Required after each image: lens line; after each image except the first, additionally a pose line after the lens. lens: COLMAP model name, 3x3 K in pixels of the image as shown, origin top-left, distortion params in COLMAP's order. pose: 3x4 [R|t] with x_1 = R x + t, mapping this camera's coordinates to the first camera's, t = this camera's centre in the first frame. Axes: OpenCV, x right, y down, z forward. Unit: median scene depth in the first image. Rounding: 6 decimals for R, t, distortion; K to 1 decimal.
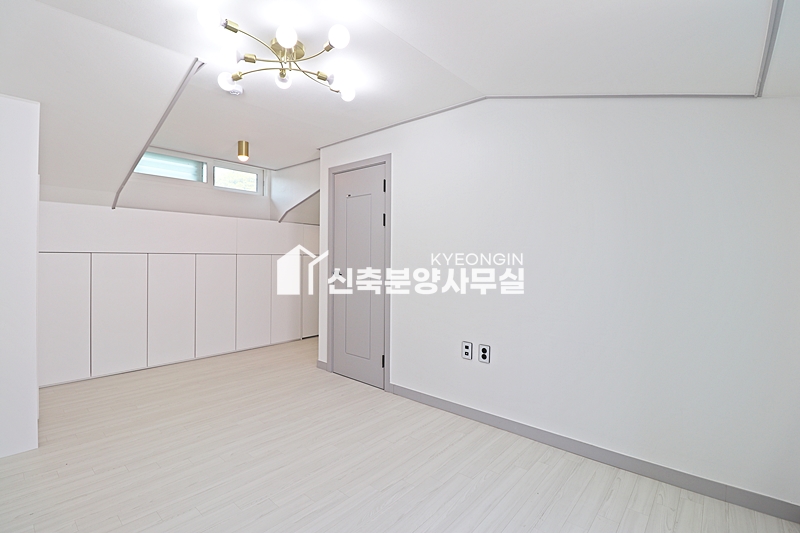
lens RADIAL K [[371.2, 0, 398.4], [0, 371.2, 258.2], [0, 0, 1]] dist [-0.000061, -0.011143]
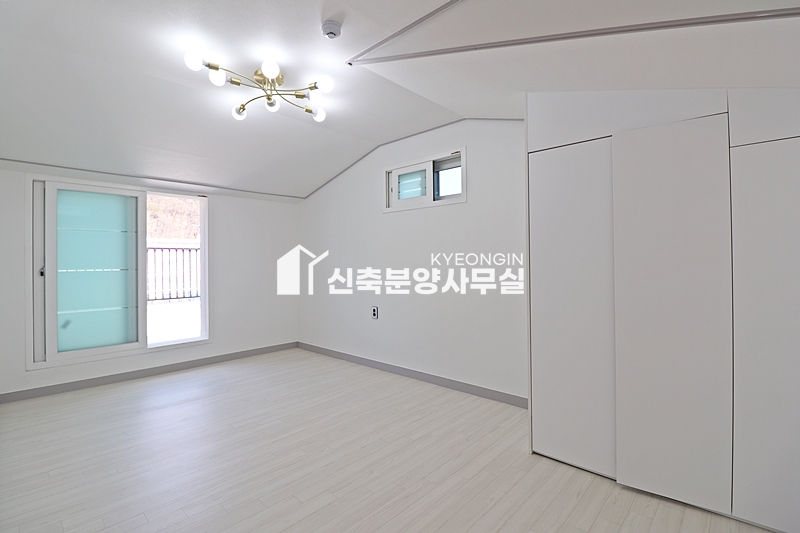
lens RADIAL K [[371.2, 0, 398.4], [0, 371.2, 258.2], [0, 0, 1]] dist [-0.000061, -0.011143]
pose [[-0.999648, 0.003179, 0.026345, -0.489117], [0.003137, 0.999994, -0.001658, 0.008793], [-0.026350, -0.001575, -0.999652, 1.430507]]
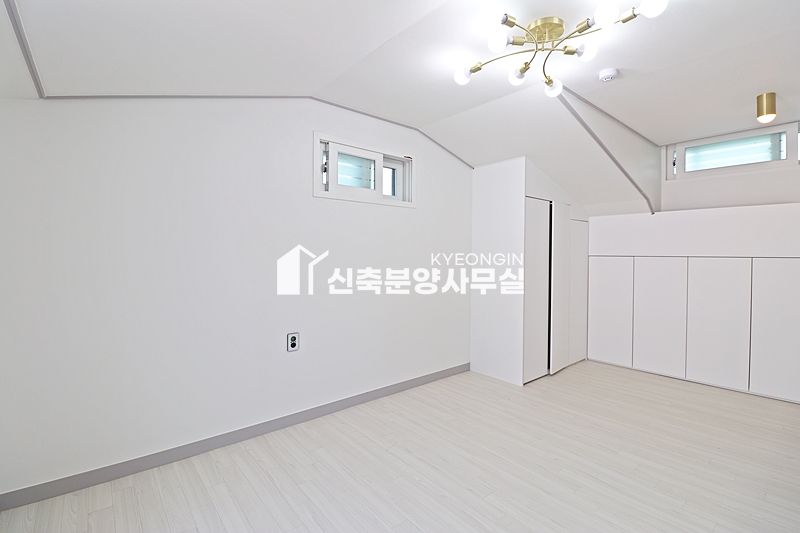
lens RADIAL K [[371.2, 0, 398.4], [0, 371.2, 258.2], [0, 0, 1]] dist [-0.000061, -0.011143]
pose [[-0.151199, 0.003709, -0.988496, 0.428332], [-0.013870, 0.999887, 0.005874, -0.006365], [0.988406, 0.014599, -0.151130, 0.520785]]
